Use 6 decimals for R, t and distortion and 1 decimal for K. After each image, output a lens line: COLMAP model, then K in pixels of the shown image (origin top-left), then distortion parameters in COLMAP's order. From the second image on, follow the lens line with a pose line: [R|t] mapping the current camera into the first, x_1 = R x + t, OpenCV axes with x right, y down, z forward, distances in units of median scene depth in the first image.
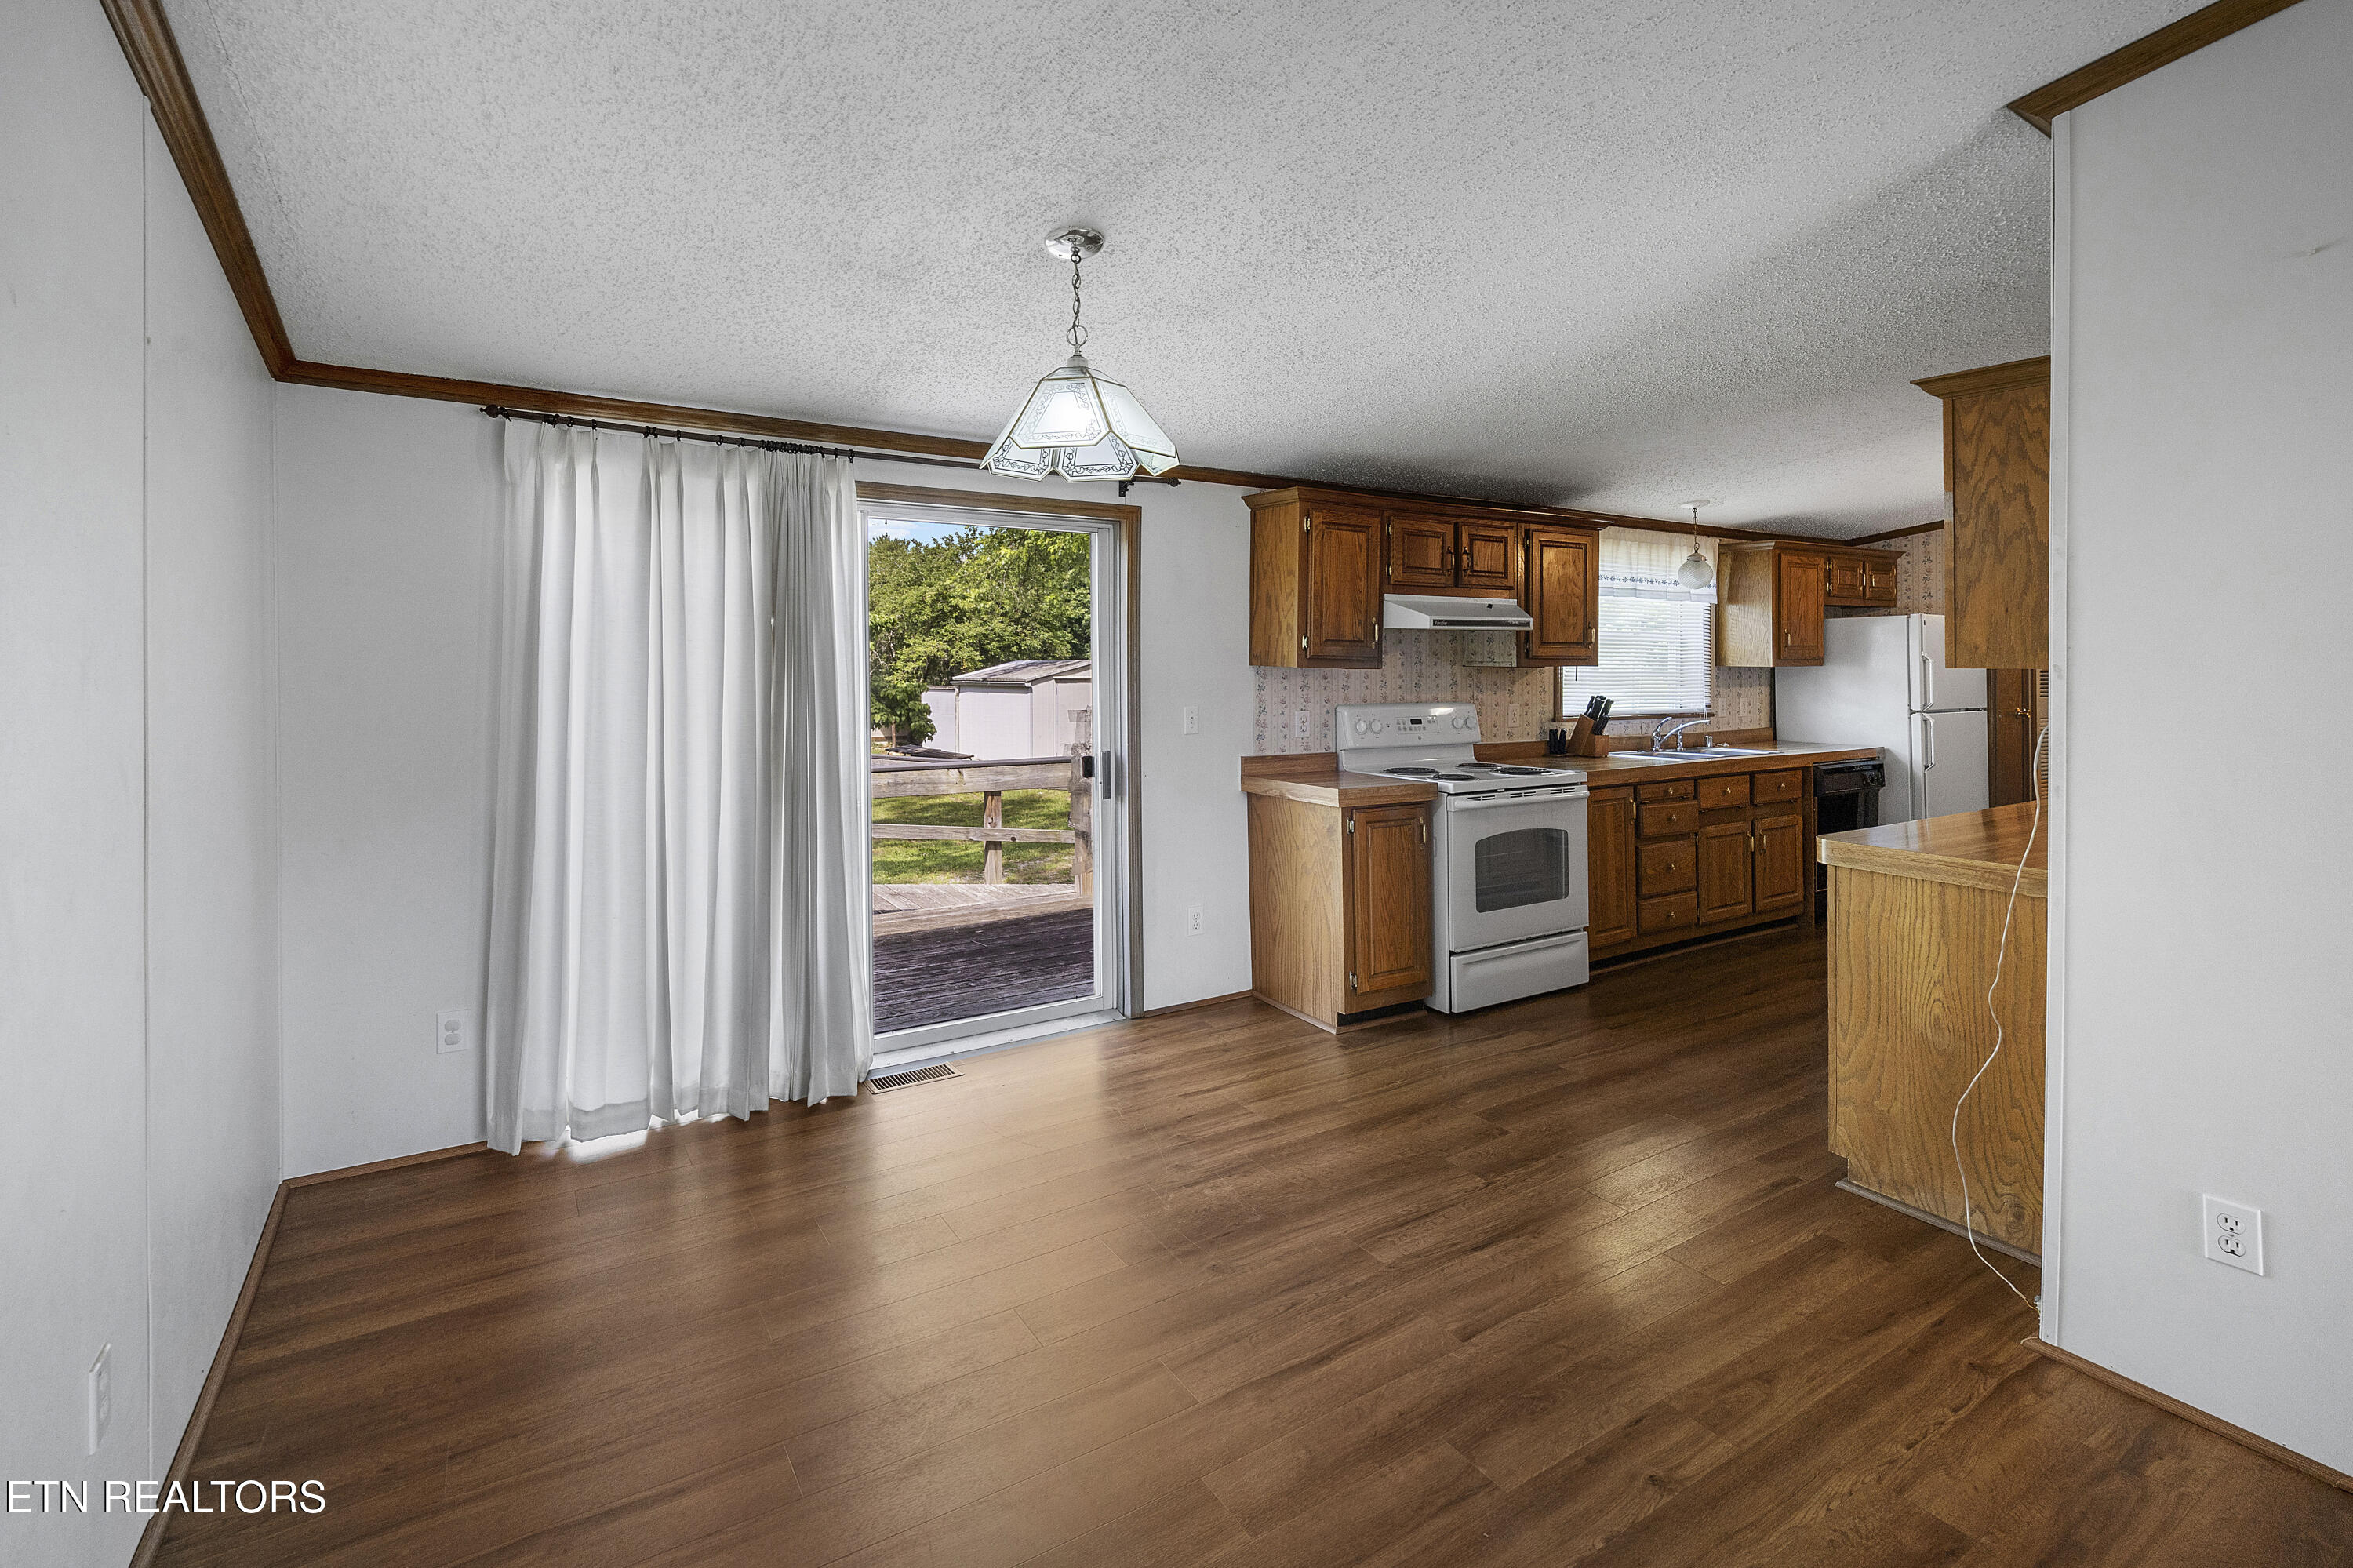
lens RADIAL K [[983.3, 0, 1187.4], [0, 983.3, 655.1], [0, 0, 1]] dist [0.003101, -0.000334]
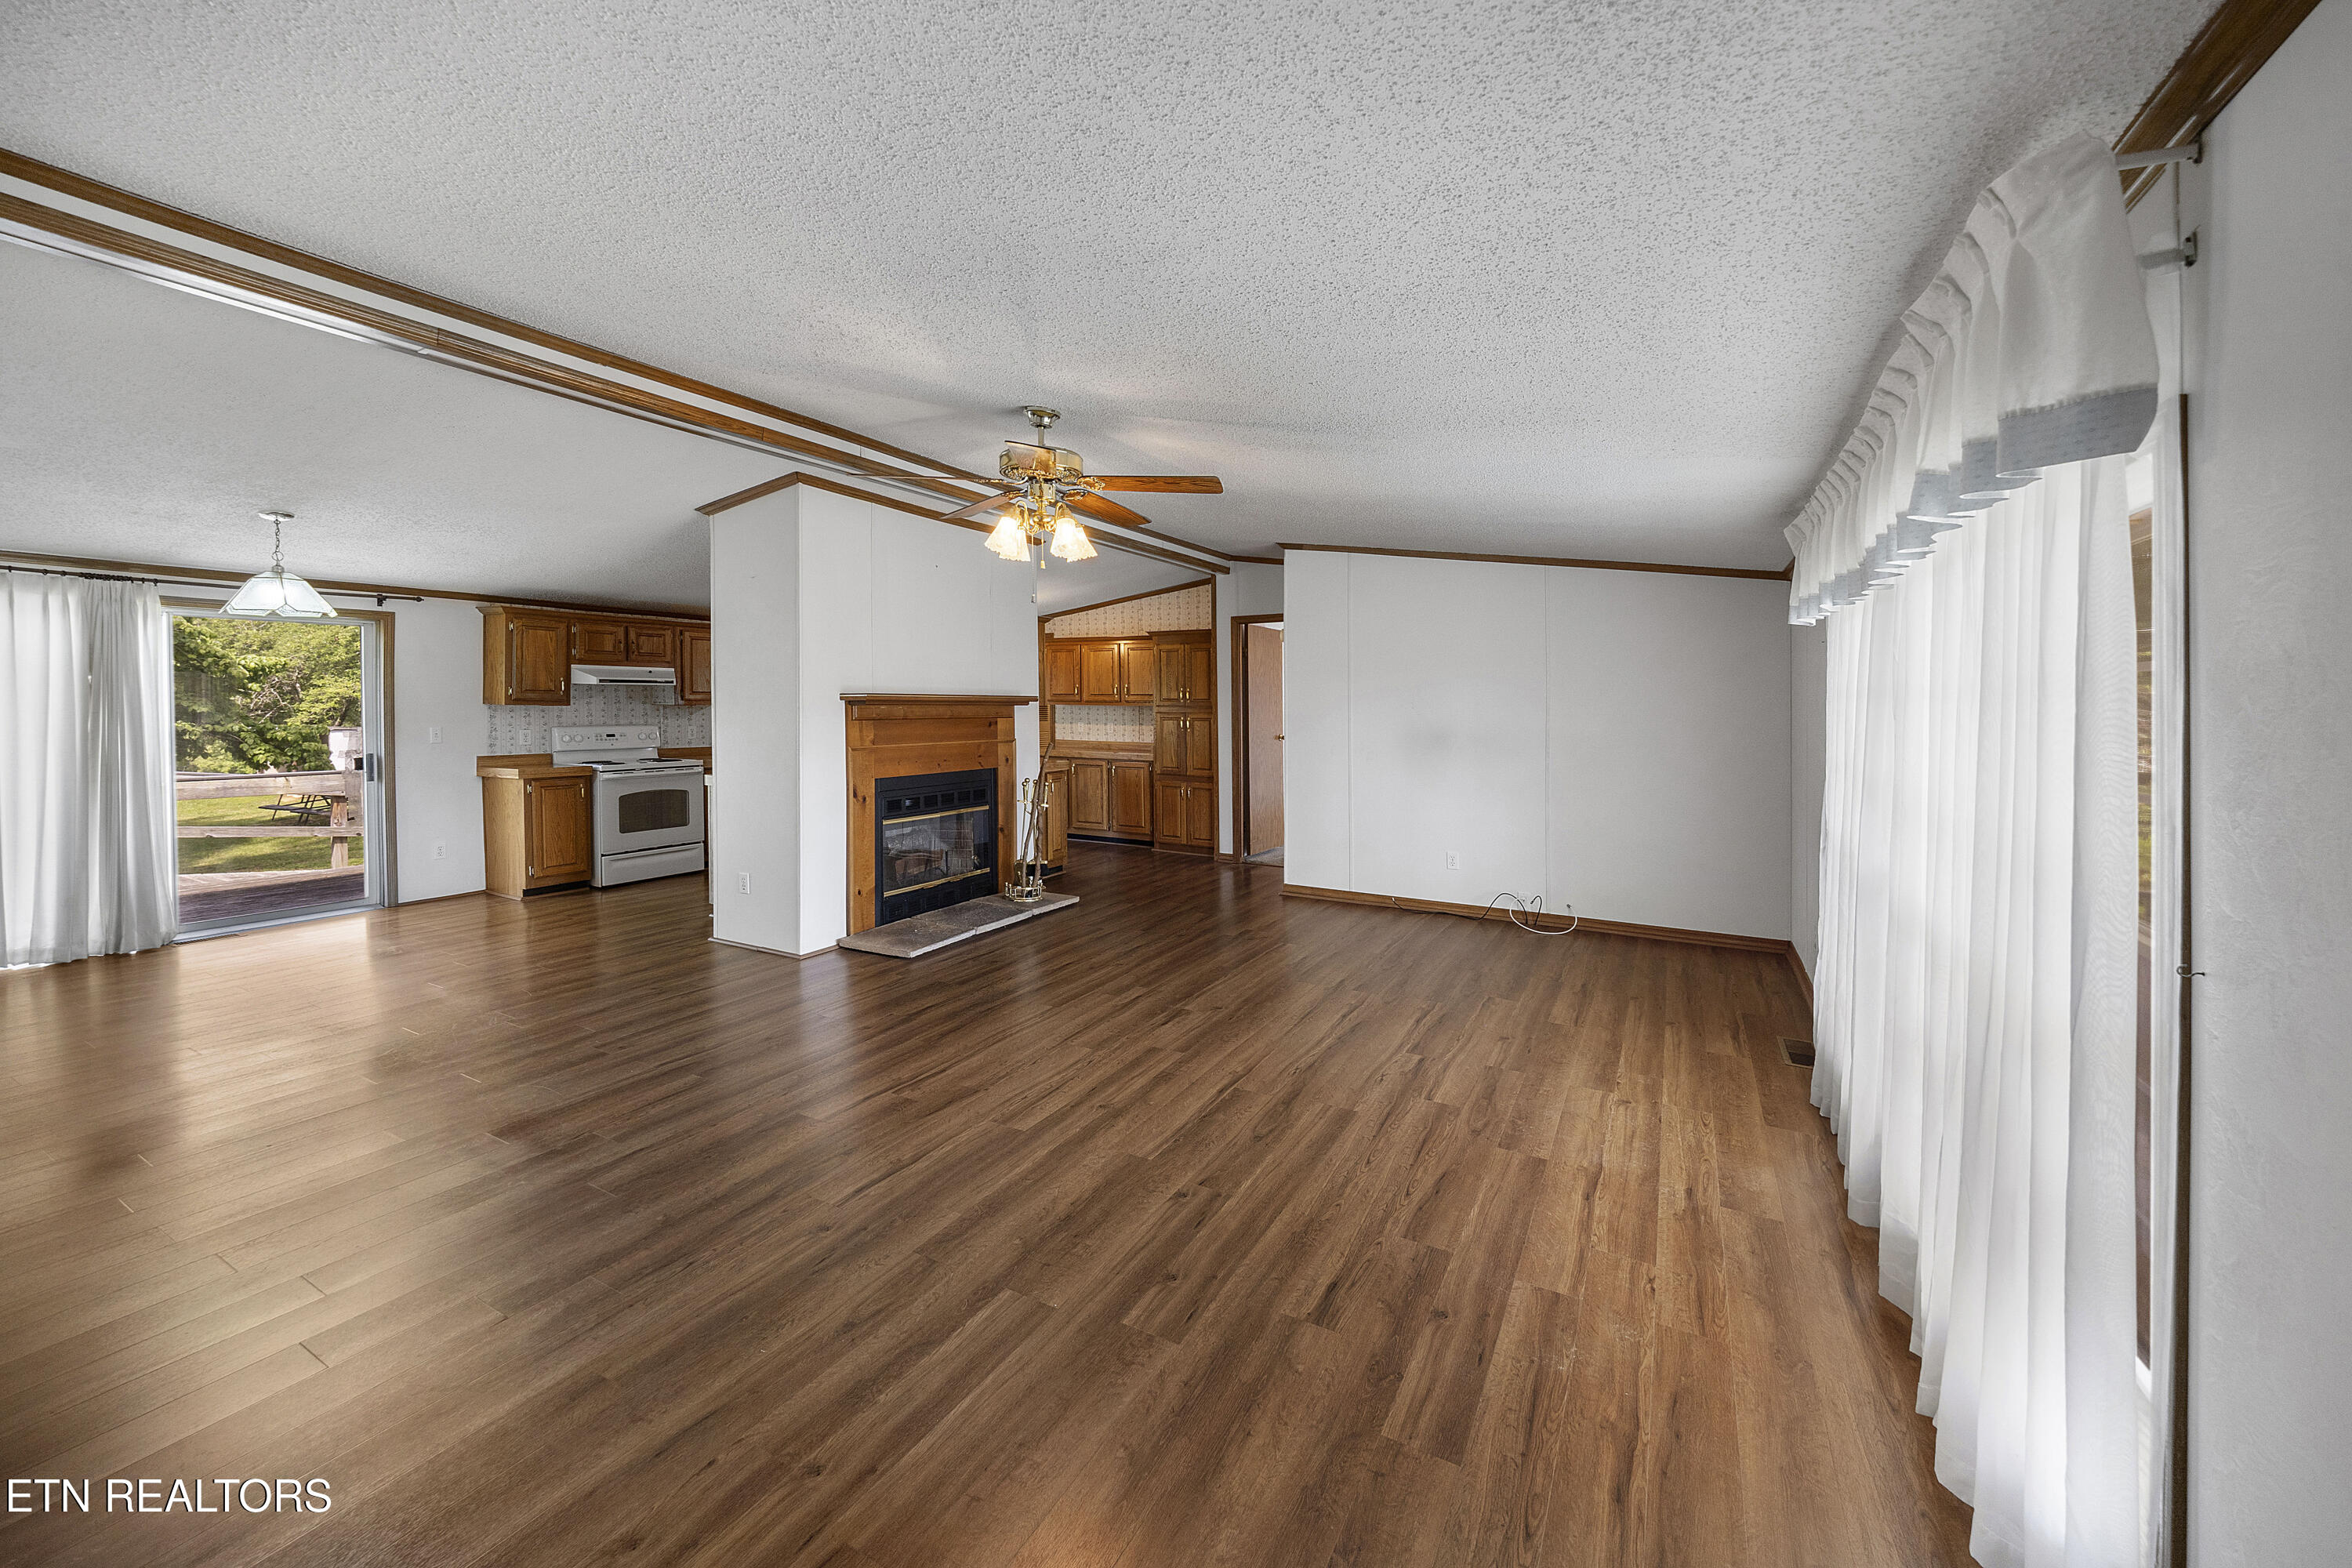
lens RADIAL K [[844.3, 0, 1097.2], [0, 844.3, 704.0], [0, 0, 1]] dist [0.001043, 0.000125]
pose [[0.897627, 0.000492, 0.440756, 0.403108], [-0.003682, 0.999973, 0.006384, -0.003581], [-0.440741, -0.007354, 0.897604, -0.877075]]
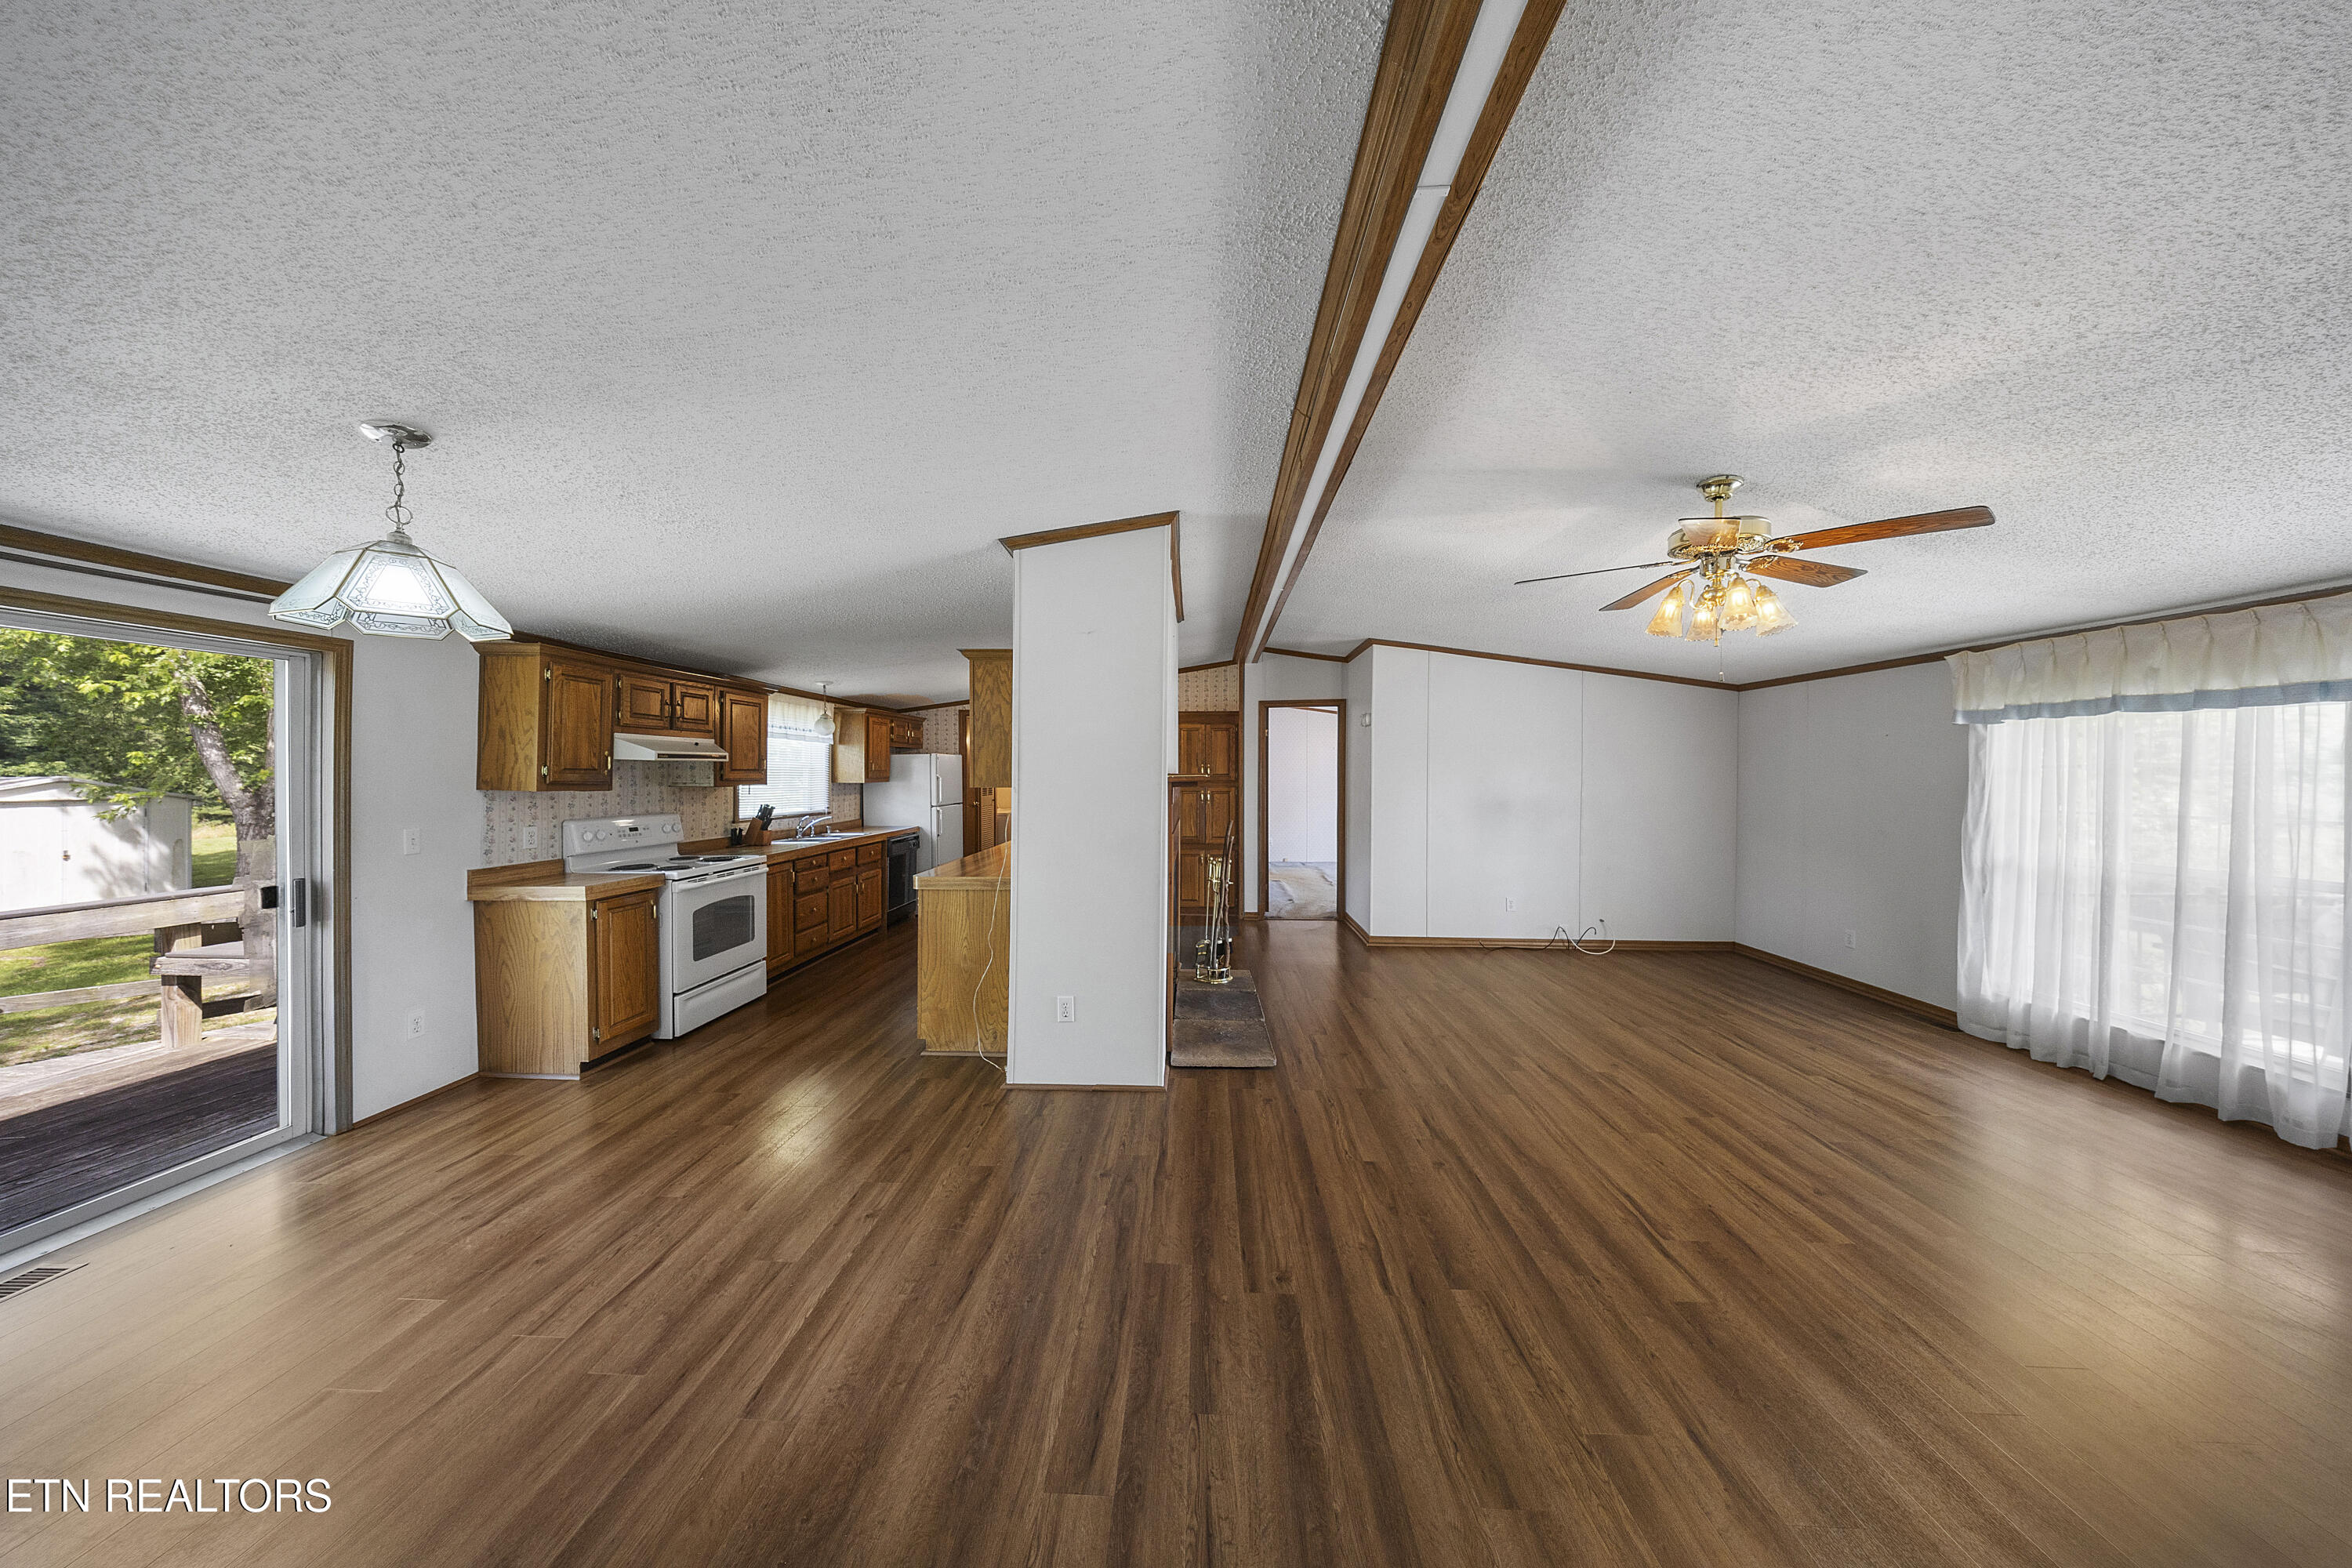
lens RADIAL K [[702.2, 0, 1104.2], [0, 702.2, 758.2], [0, 0, 1]] dist [-0.006128, 0.000067]
pose [[0.617175, 0.013681, 0.786707, -0.135787], [-0.000380, 0.999854, -0.017090, -0.013933], [-0.786826, 0.010249, 0.617090, -0.088484]]
